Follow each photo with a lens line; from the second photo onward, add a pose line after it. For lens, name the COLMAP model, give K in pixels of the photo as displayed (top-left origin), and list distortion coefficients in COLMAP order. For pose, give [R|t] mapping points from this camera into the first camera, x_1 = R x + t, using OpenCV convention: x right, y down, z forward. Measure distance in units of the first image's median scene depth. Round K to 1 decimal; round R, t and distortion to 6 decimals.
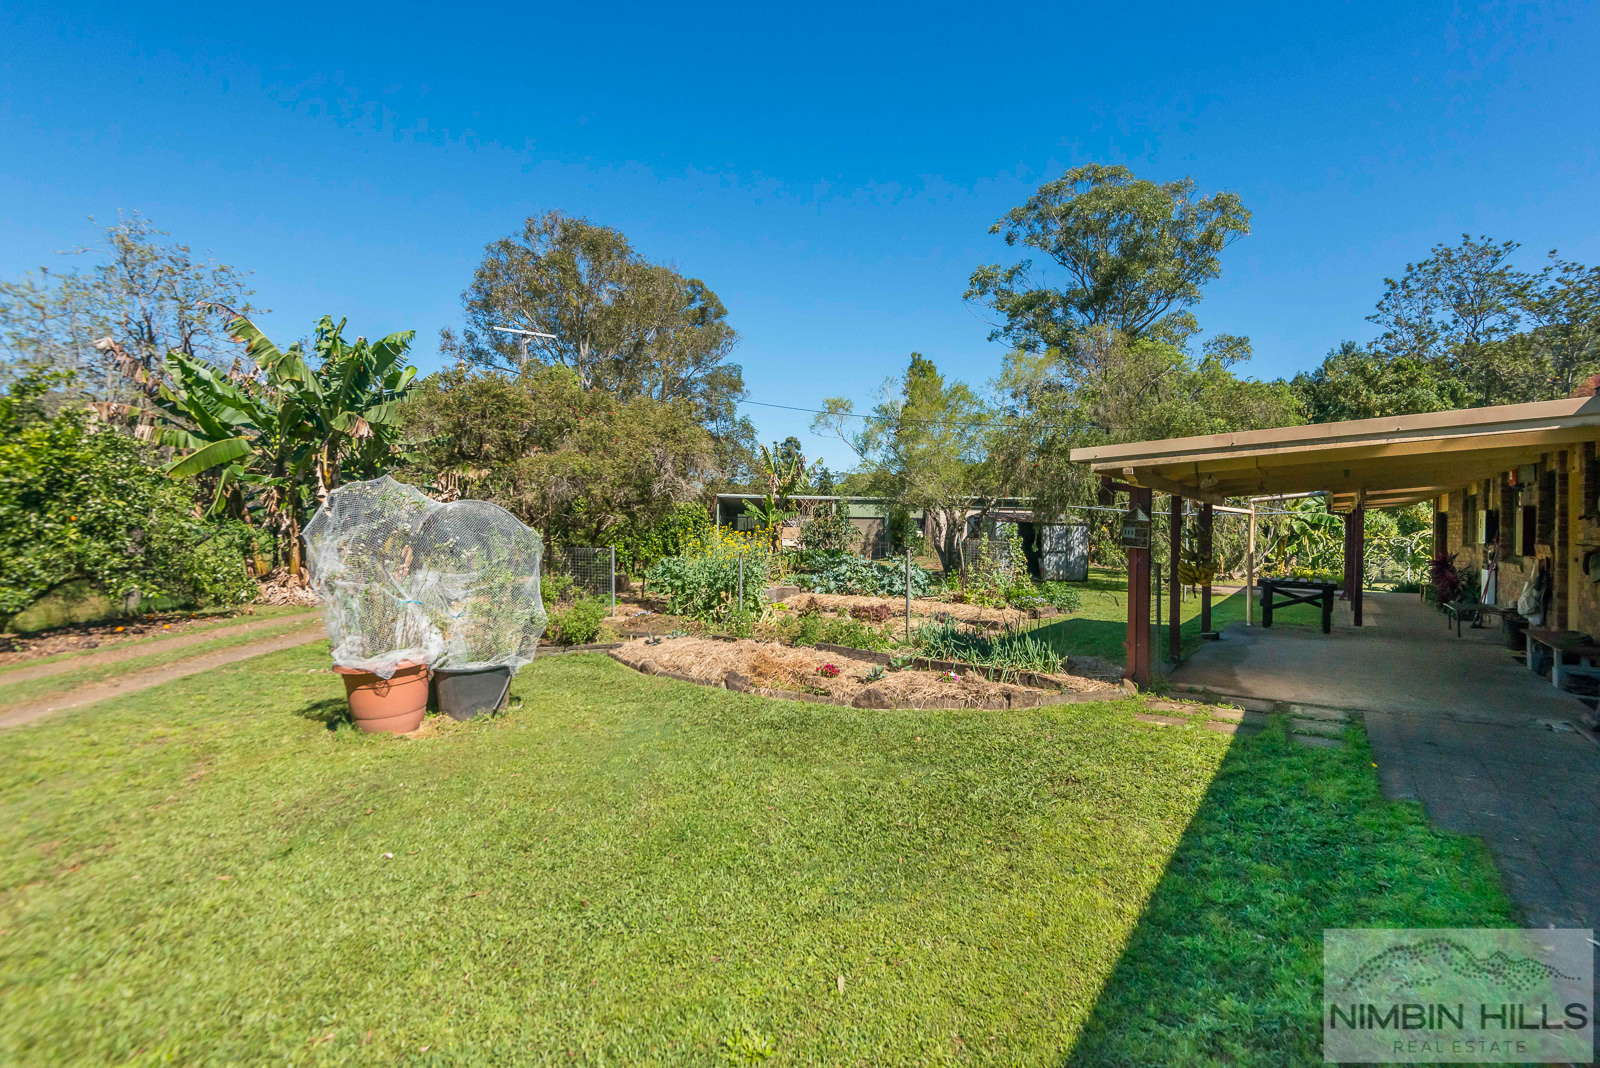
lens RADIAL K [[740.2, 0, 801.4], [0, 740.2, 530.6], [0, 0, 1]] dist [0.029598, -0.014820]
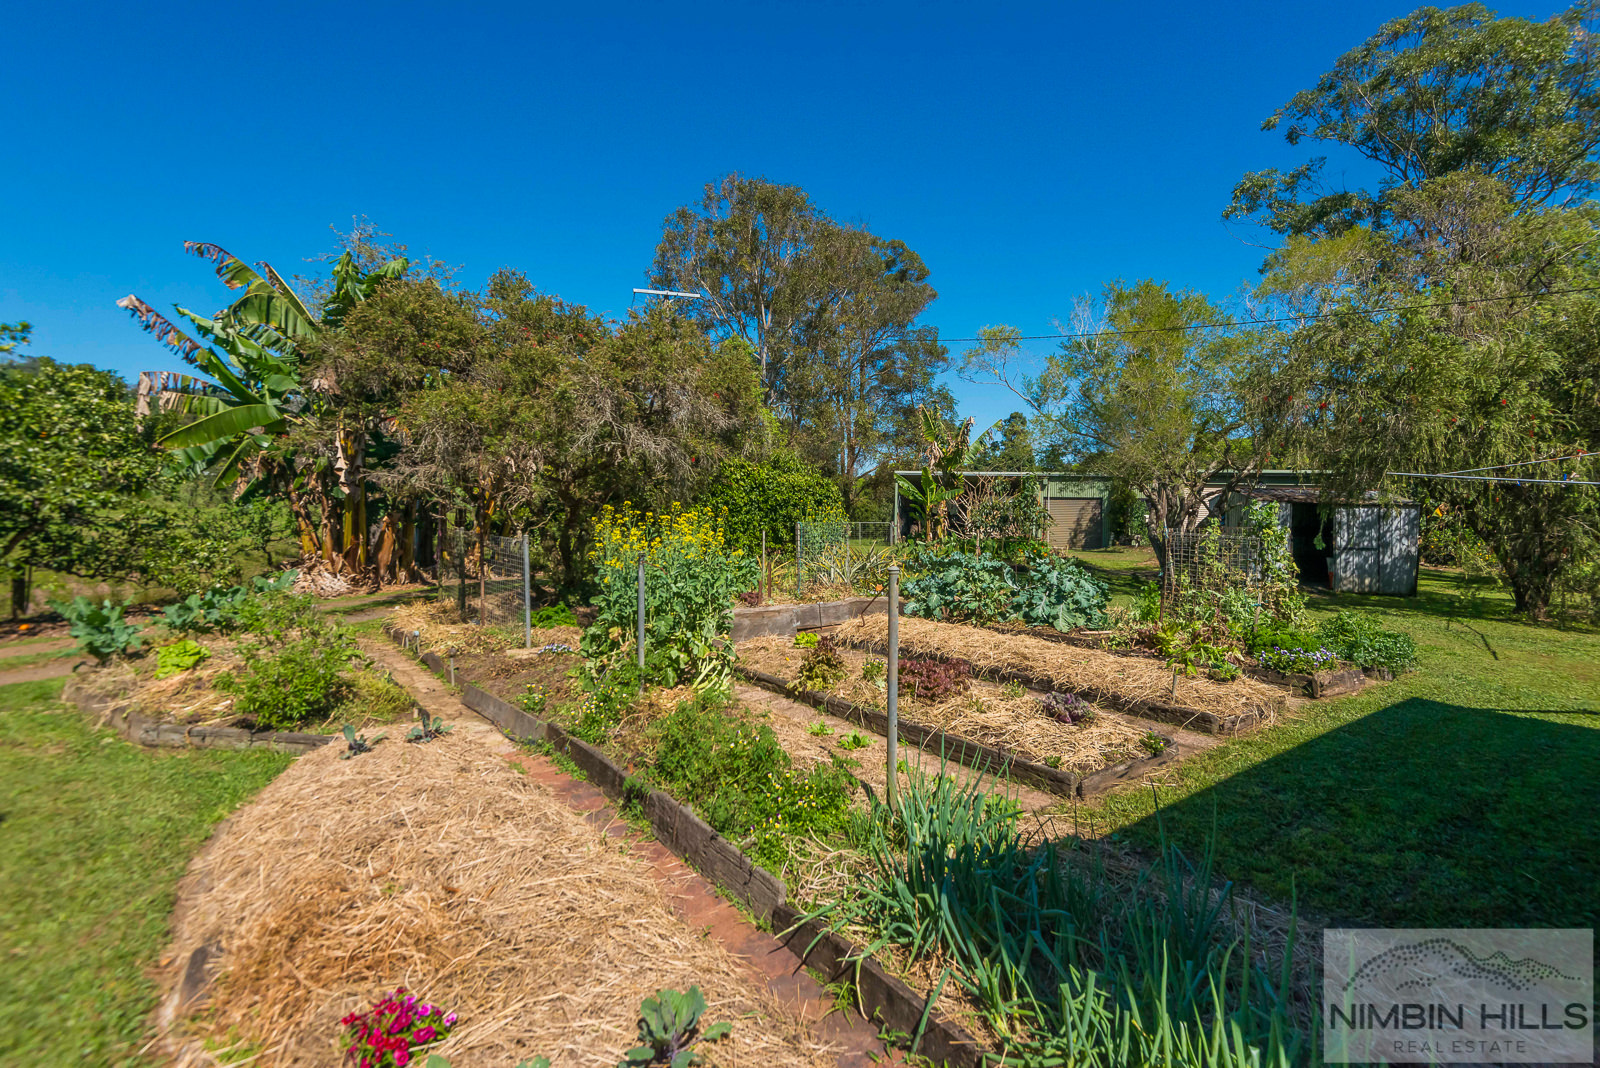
lens RADIAL K [[740.2, 0, 802.8], [0, 740.2, 524.3], [0, 0, 1]] dist [0.029598, -0.014820]
pose [[0.953706, 0.010018, -0.300574, 0.077153], [-0.005639, 0.999865, 0.015432, 0.000276], [0.300688, -0.013022, 0.953634, 0.232964]]
